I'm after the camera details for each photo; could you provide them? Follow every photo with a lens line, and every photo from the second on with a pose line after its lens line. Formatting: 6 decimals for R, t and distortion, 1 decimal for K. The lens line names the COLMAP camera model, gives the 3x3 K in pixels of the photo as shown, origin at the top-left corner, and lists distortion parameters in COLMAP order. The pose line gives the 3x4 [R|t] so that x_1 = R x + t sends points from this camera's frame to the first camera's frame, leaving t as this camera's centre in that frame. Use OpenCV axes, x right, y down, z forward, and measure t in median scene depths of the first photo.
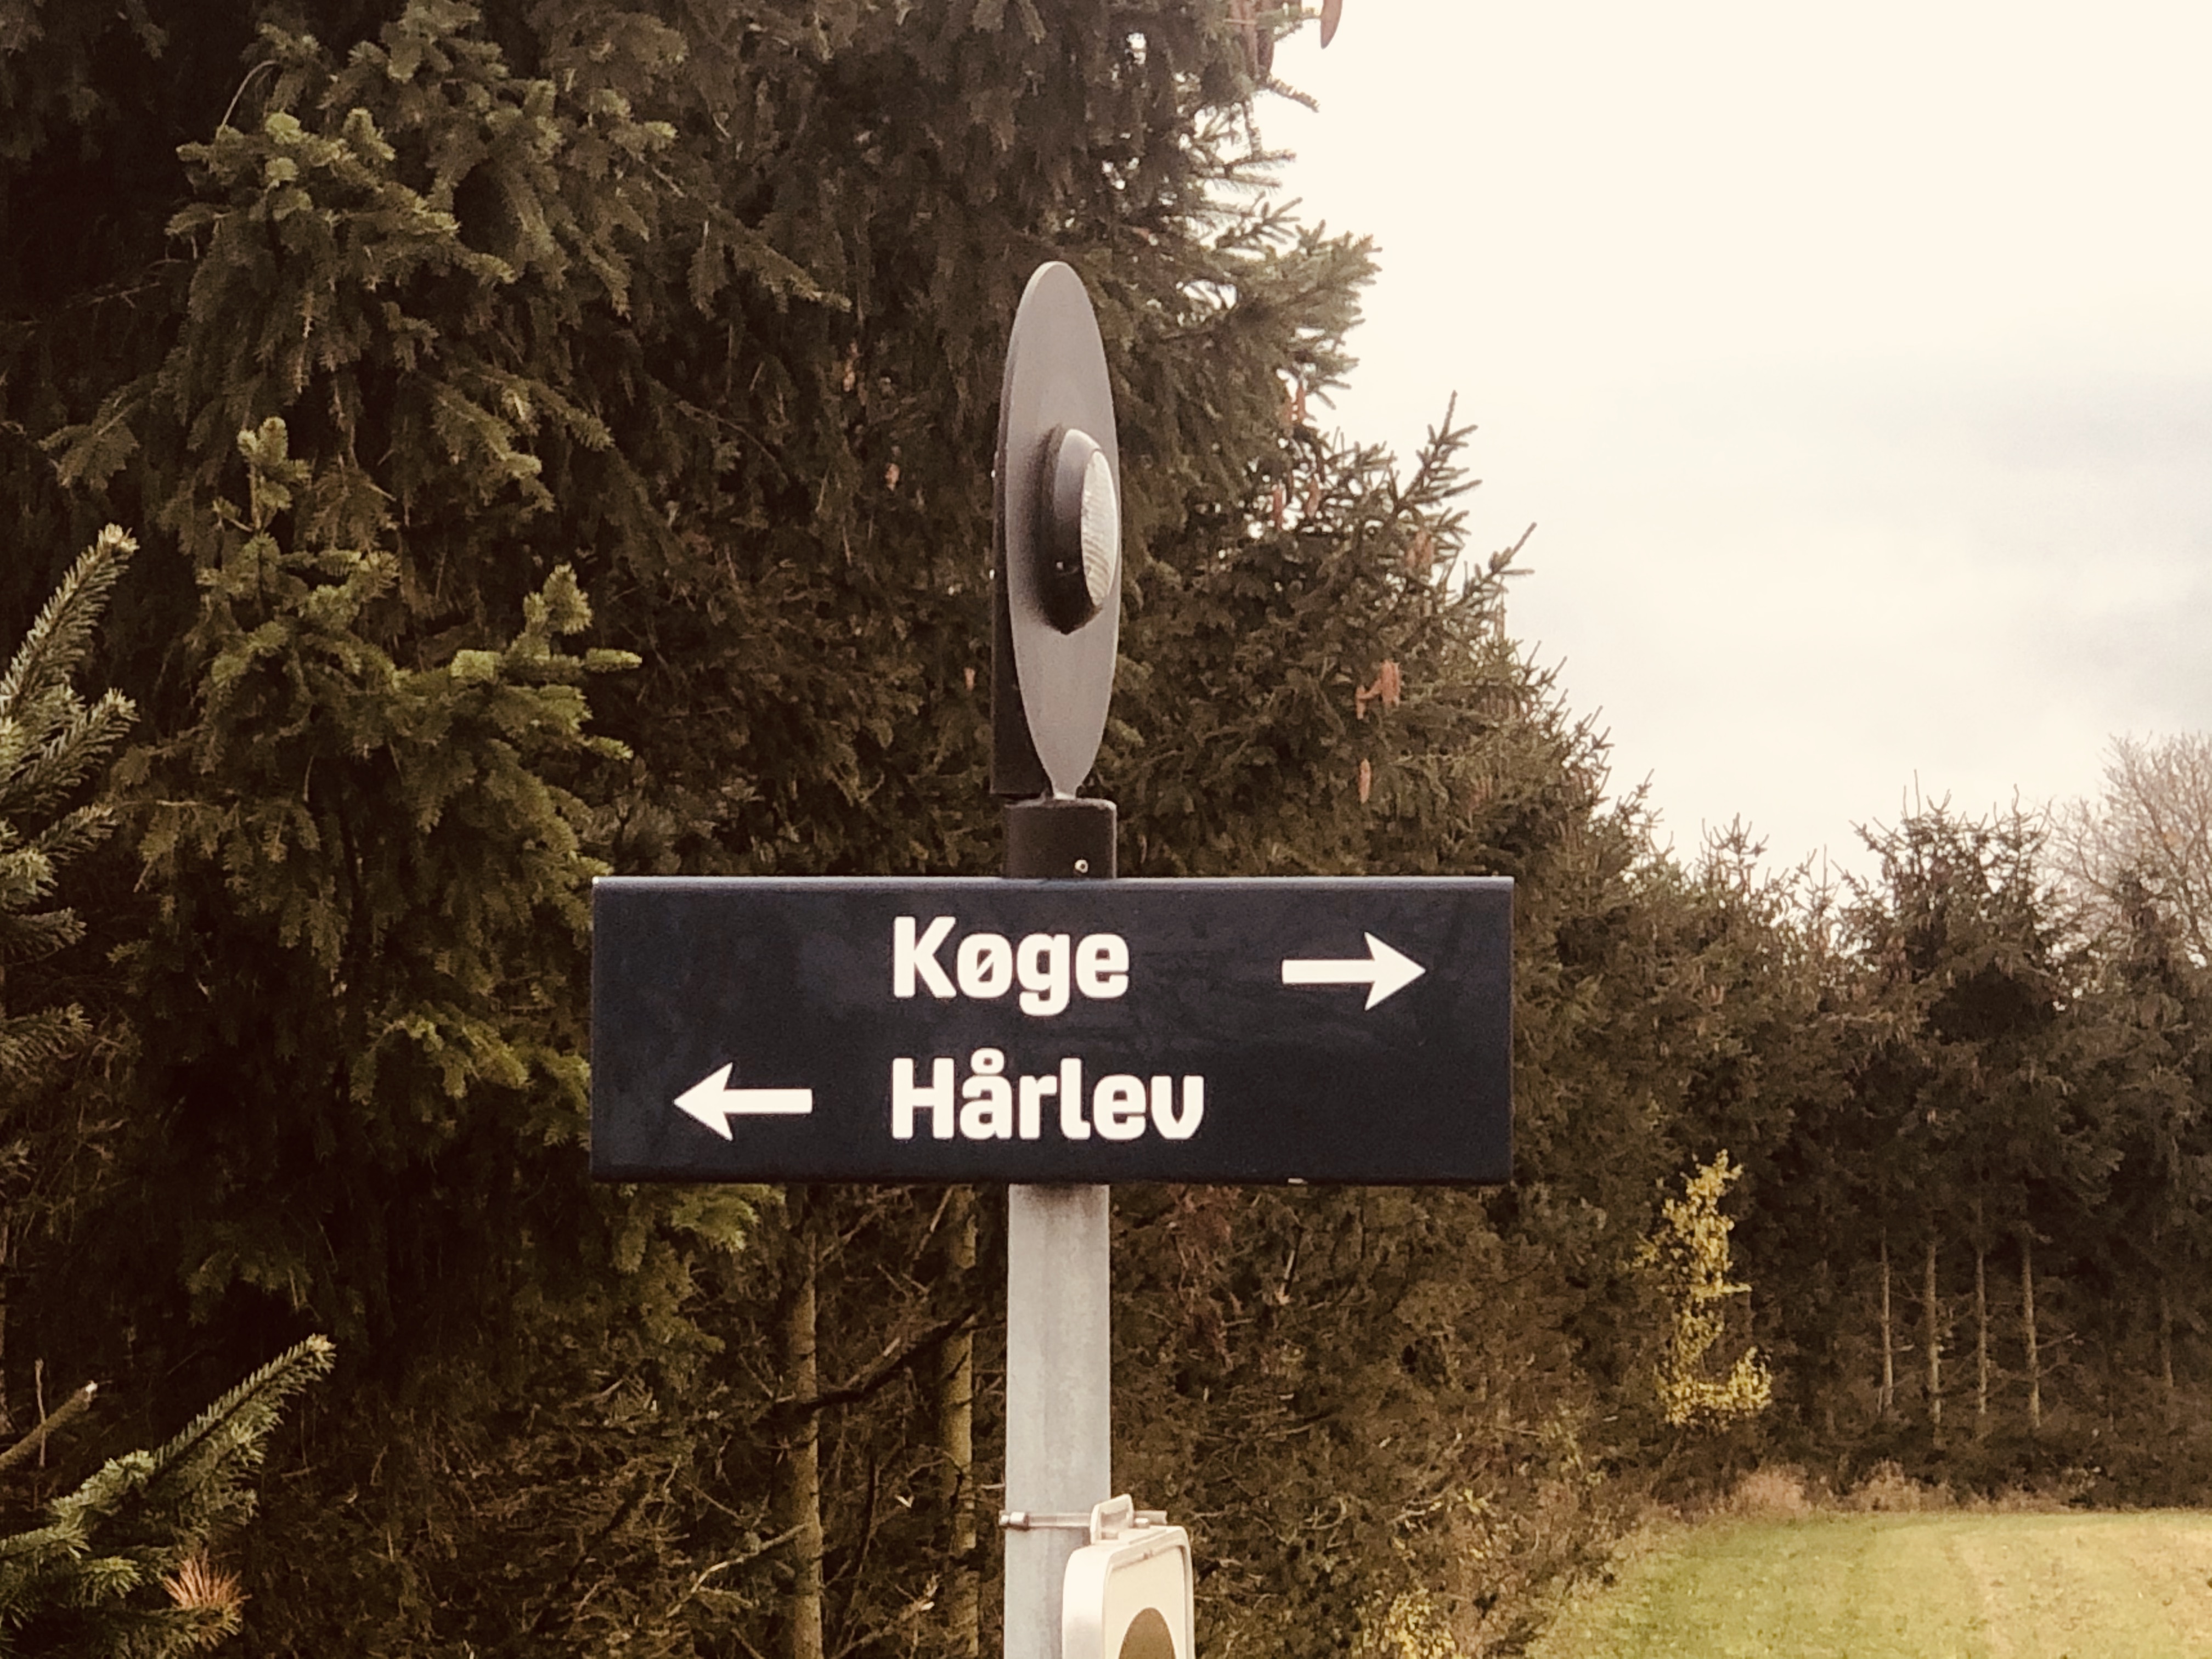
lens RADIAL K [[7917.0, 0, 1106.1], [0, 7917.0, 830.2], [0, 0, 1]] dist [-0.079290, 0.000000]
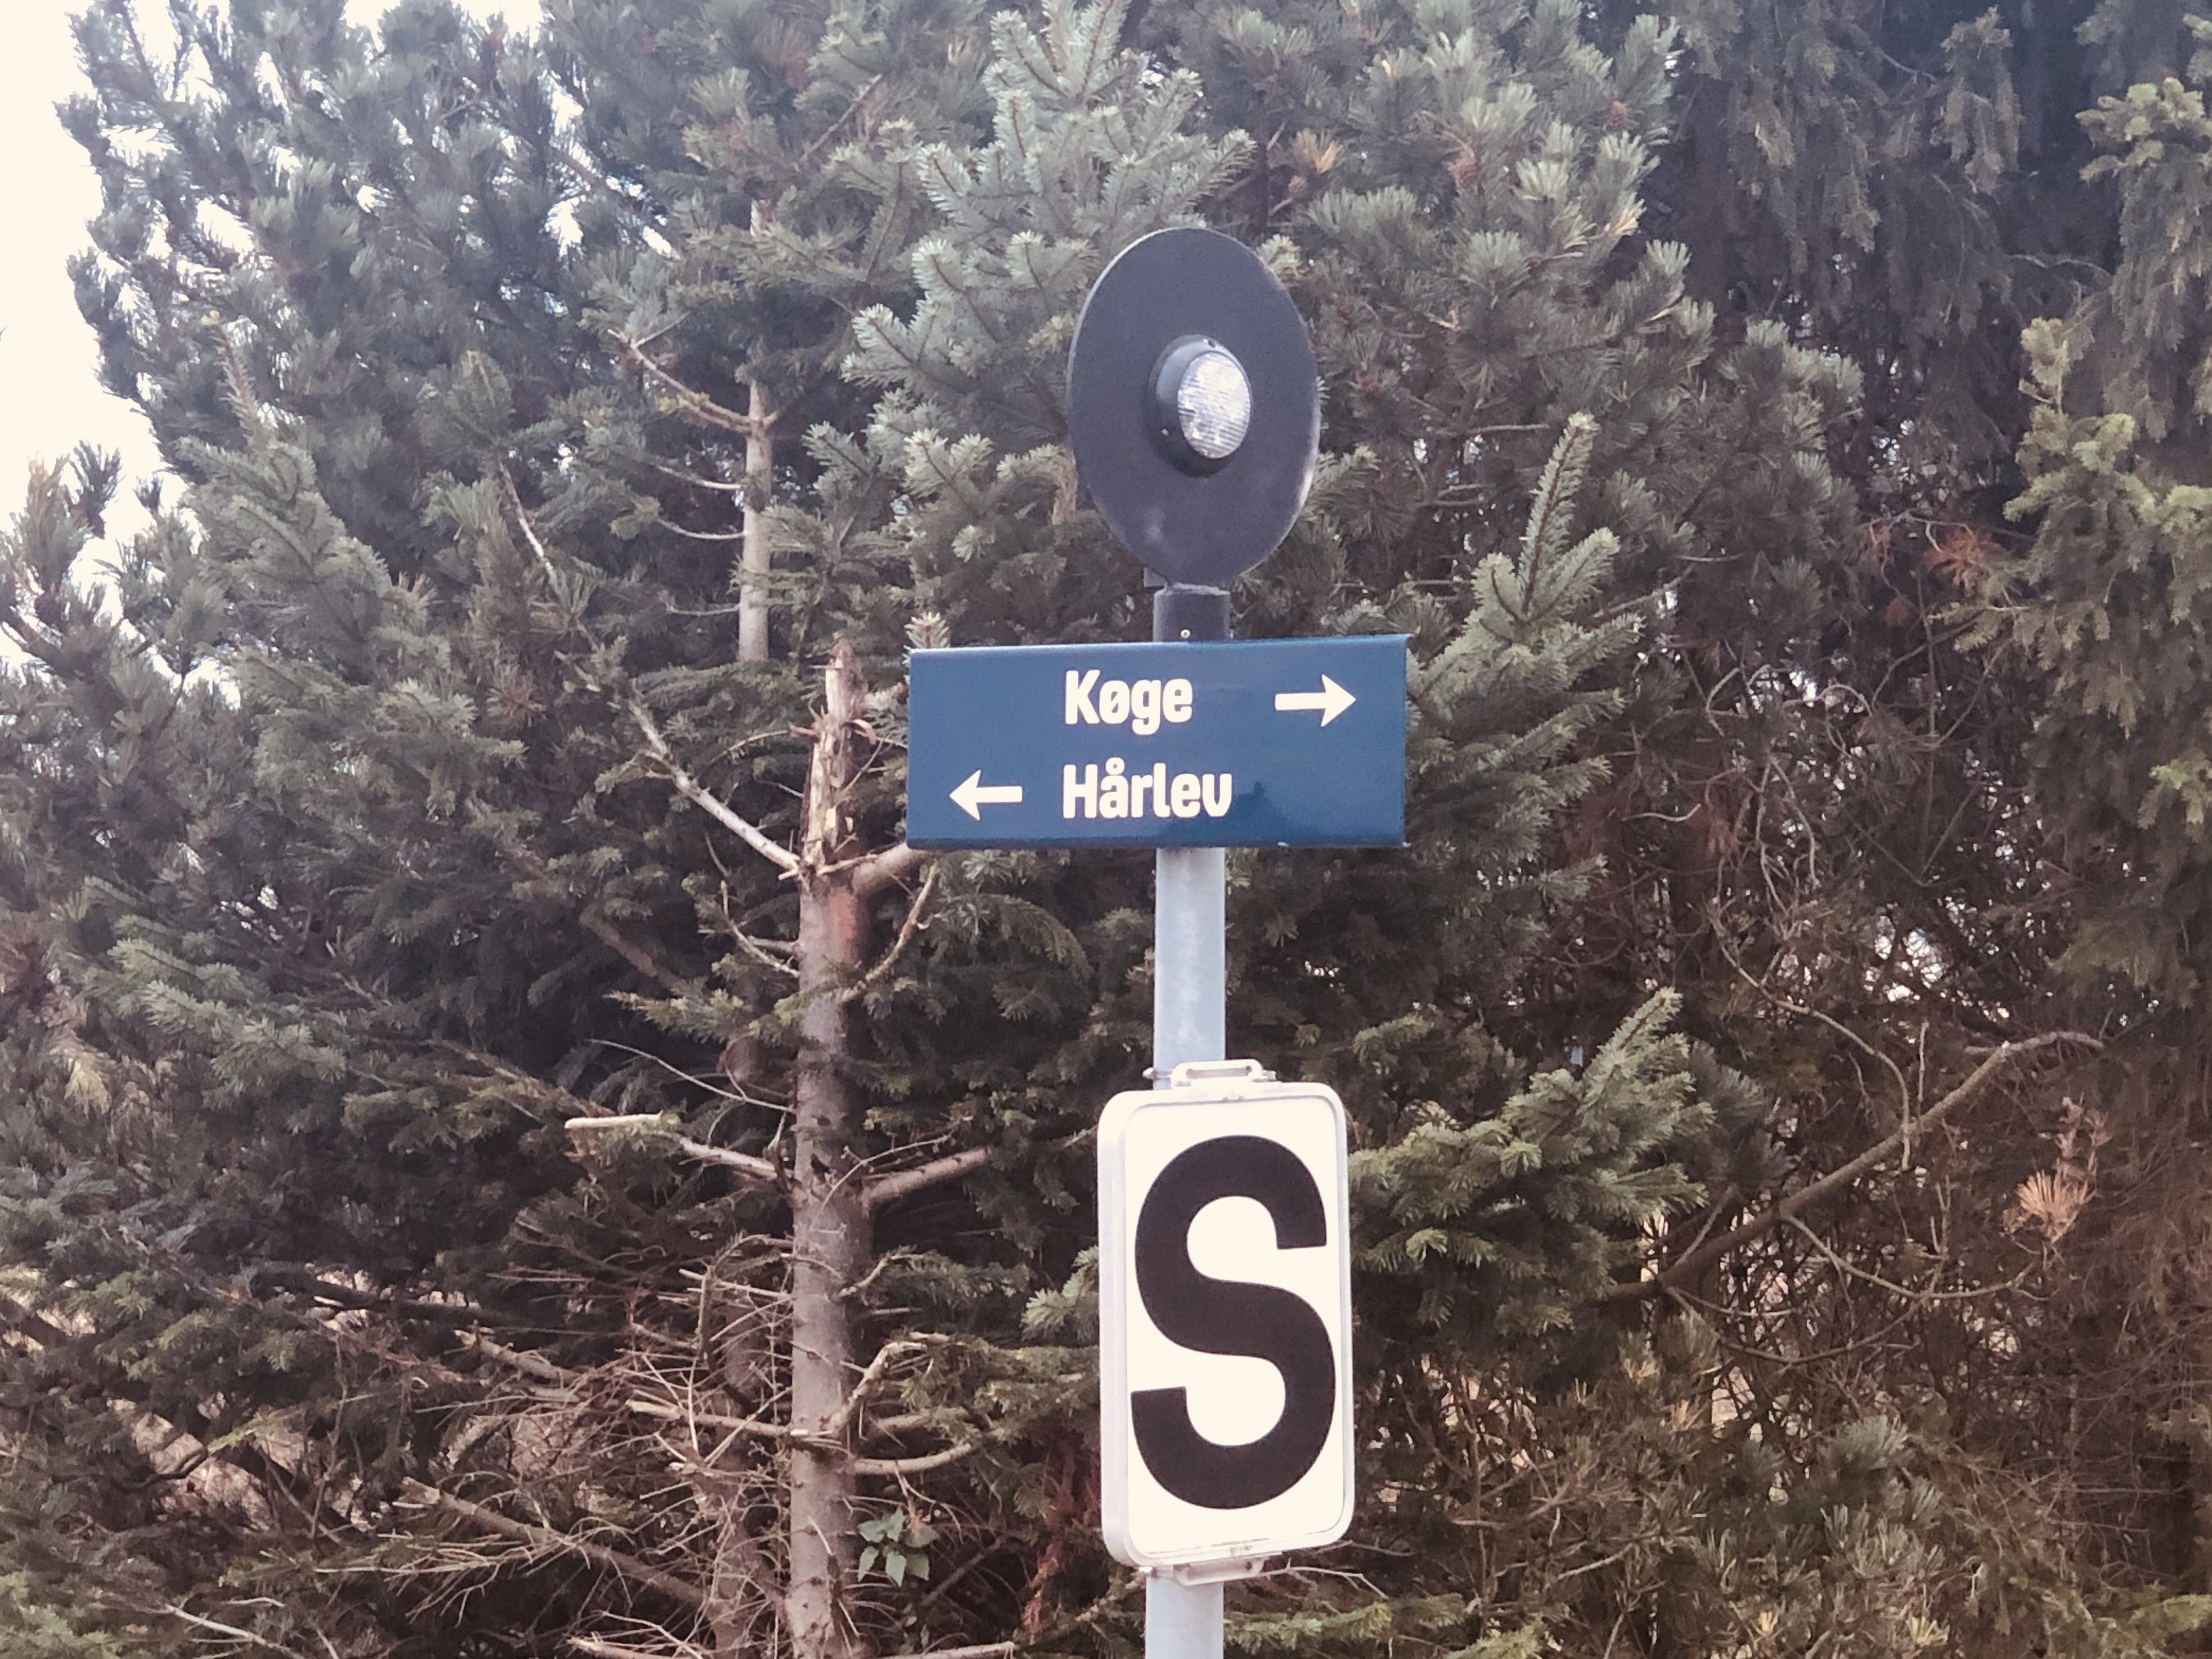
lens RADIAL K [[6323.1, 0, 1106.3], [0, 6323.1, 829.6], [0, 0, 1]] dist [-0.060147, 0.000000]
pose [[0.893227, -0.009179, -0.449513, 0.520163], [0.022175, 0.999474, 0.023655, 0.012927], [0.449059, -0.031097, 0.892961, -0.067360]]
